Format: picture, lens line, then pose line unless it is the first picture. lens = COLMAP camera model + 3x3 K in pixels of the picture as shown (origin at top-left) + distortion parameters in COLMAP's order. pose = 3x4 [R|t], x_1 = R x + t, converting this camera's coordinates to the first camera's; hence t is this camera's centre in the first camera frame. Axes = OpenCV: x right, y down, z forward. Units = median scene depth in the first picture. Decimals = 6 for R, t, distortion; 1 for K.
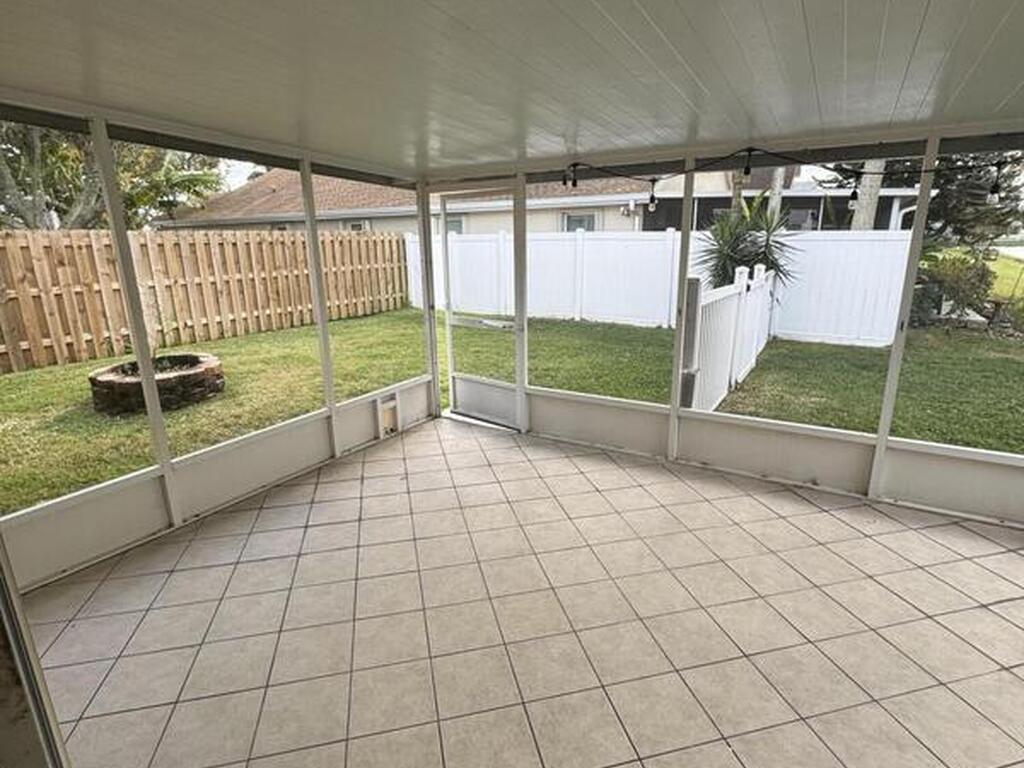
lens RADIAL K [[540.6, 0, 512.0], [0, 540.6, 384.0], [0, 0, 1]] dist [-0.005378, 0.000547]
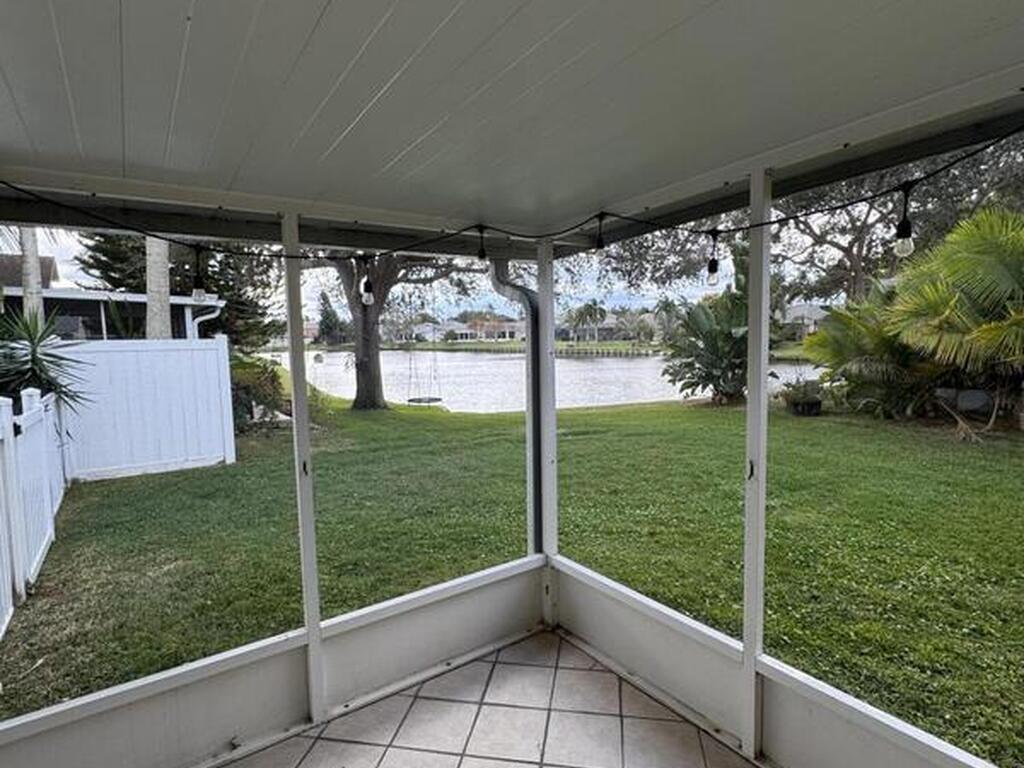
lens RADIAL K [[540.6, 0, 512.0], [0, 540.6, 384.0], [0, 0, 1]] dist [-0.005378, 0.000547]
pose [[0.399010, -0.075970, 0.913794, 0.068039], [0.253650, 0.966819, -0.030379, -0.042229], [-0.881165, 0.243905, 0.405040, 0.154898]]
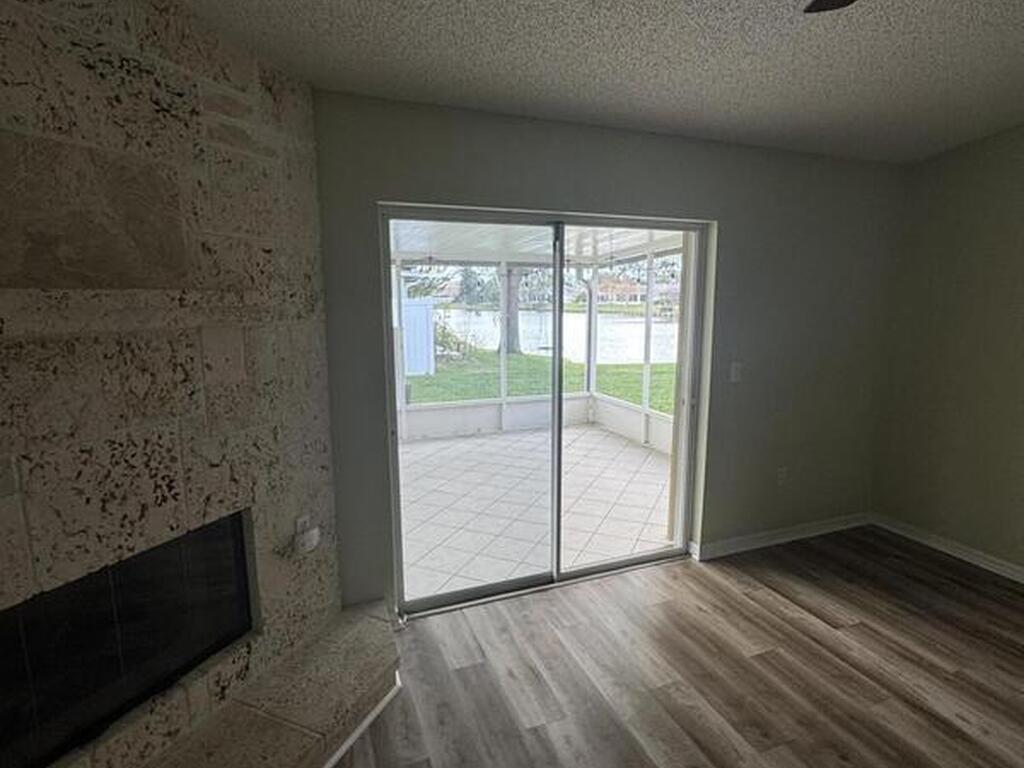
lens RADIAL K [[540.6, 0, 512.0], [0, 540.6, 384.0], [0, 0, 1]] dist [-0.005378, 0.000547]
pose [[0.607269, -0.110709, 0.786745, -0.330982], [0.200221, 0.979608, -0.016697, 0.031254], [-0.768854, 0.167662, 0.617052, -0.111017]]
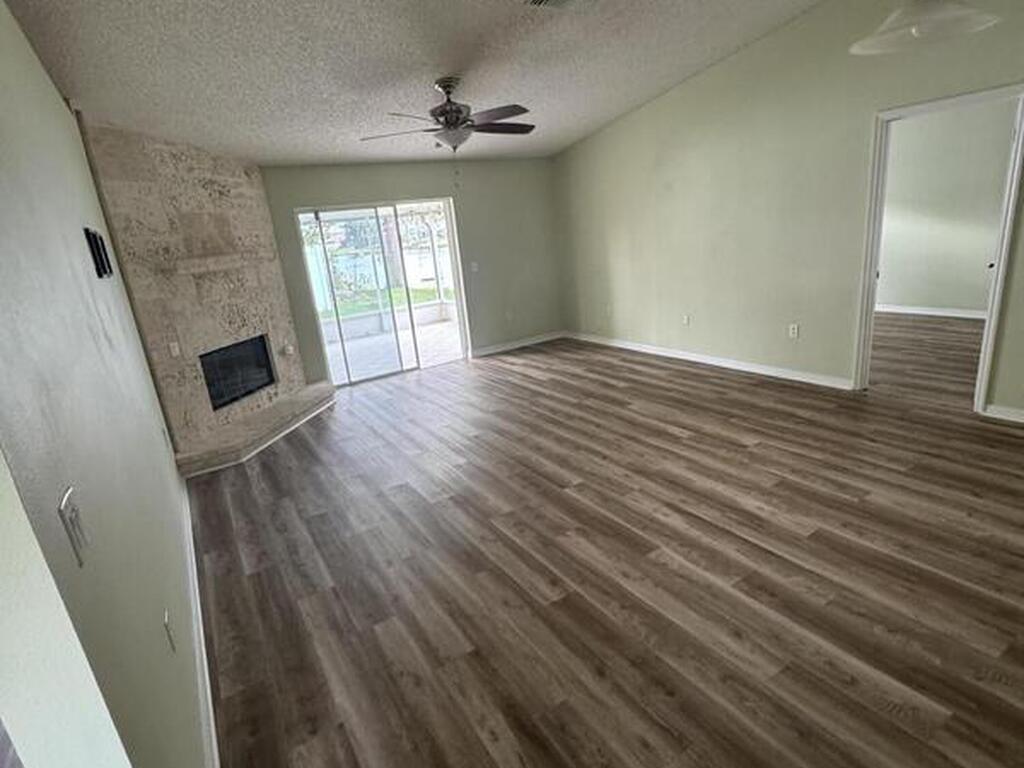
lens RADIAL K [[540.6, 0, 512.0], [0, 540.6, 384.0], [0, 0, 1]] dist [-0.005378, 0.000547]
pose [[0.443157, -0.279904, 0.851625, -0.628964], [0.322891, 0.936078, 0.139640, 0.110849], [-0.836273, 0.213100, 0.505208, -0.396277]]
